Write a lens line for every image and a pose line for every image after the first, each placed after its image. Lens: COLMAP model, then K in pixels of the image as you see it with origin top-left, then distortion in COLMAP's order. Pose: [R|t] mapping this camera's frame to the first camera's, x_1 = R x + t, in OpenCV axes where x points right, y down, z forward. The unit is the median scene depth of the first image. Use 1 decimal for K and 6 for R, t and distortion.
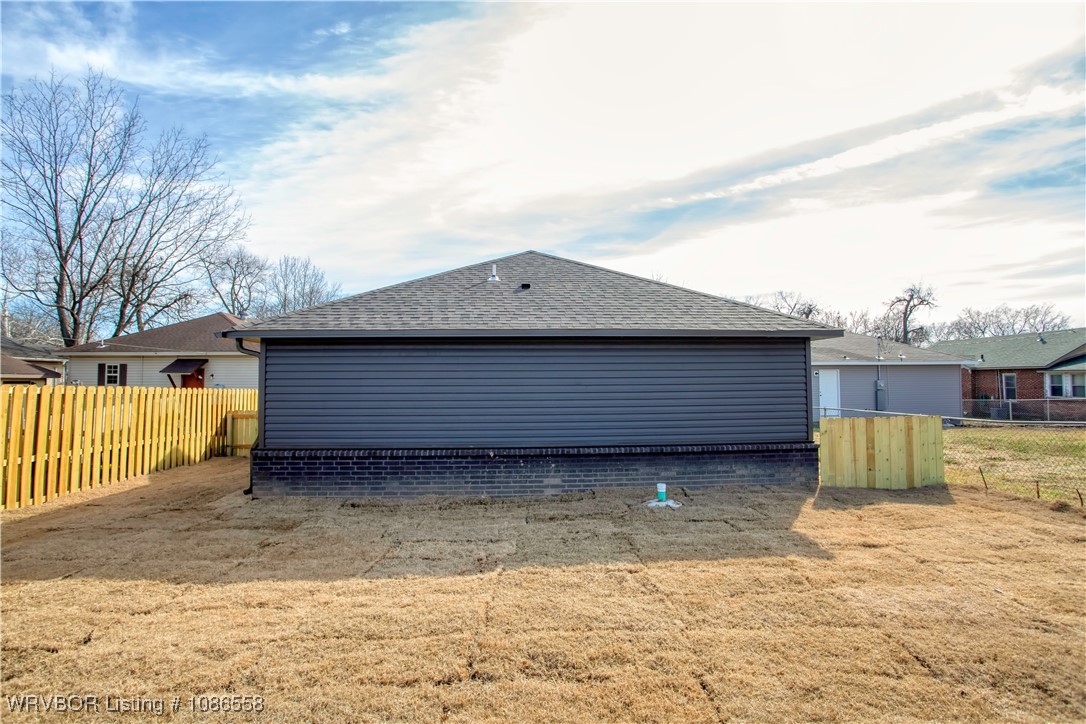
lens RADIAL K [[529.1, 0, 587.1], [0, 529.1, 345.8], [0, 0, 1]] dist [-0.076684, 0.033021]
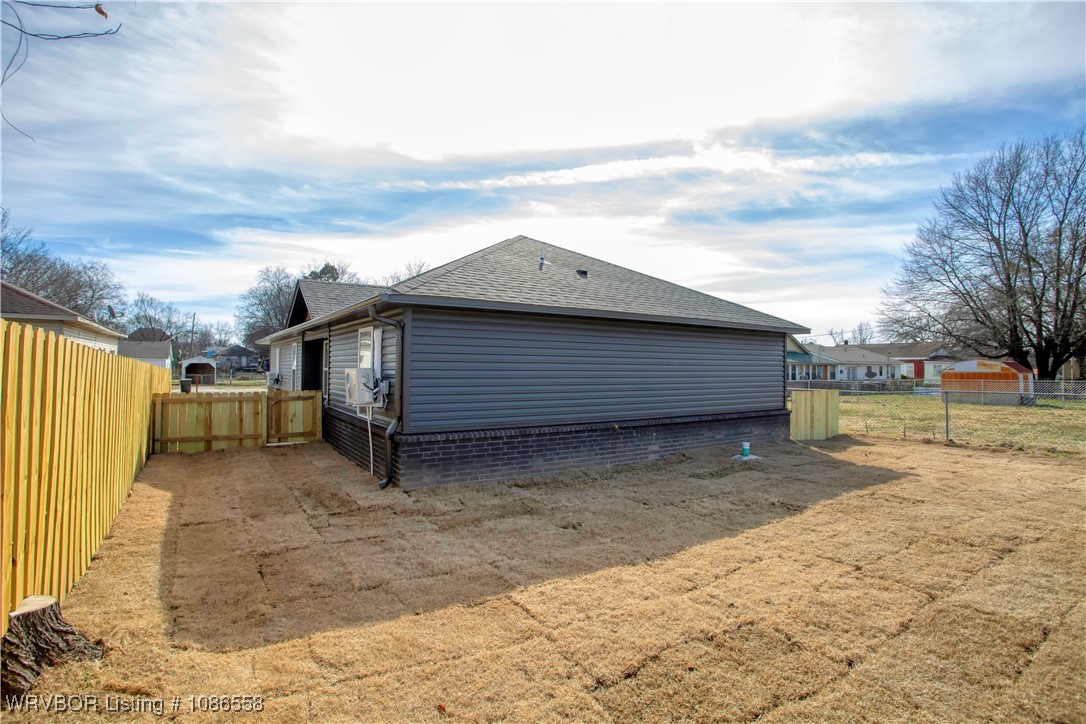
lens RADIAL K [[529.1, 0, 587.1], [0, 529.1, 345.8], [0, 0, 1]] dist [-0.076684, 0.033021]
pose [[0.857883, 0.032434, 0.512820, -0.752266], [-0.042218, 0.999081, 0.007437, 0.031321], [-0.512107, -0.028030, 0.858464, 0.091370]]
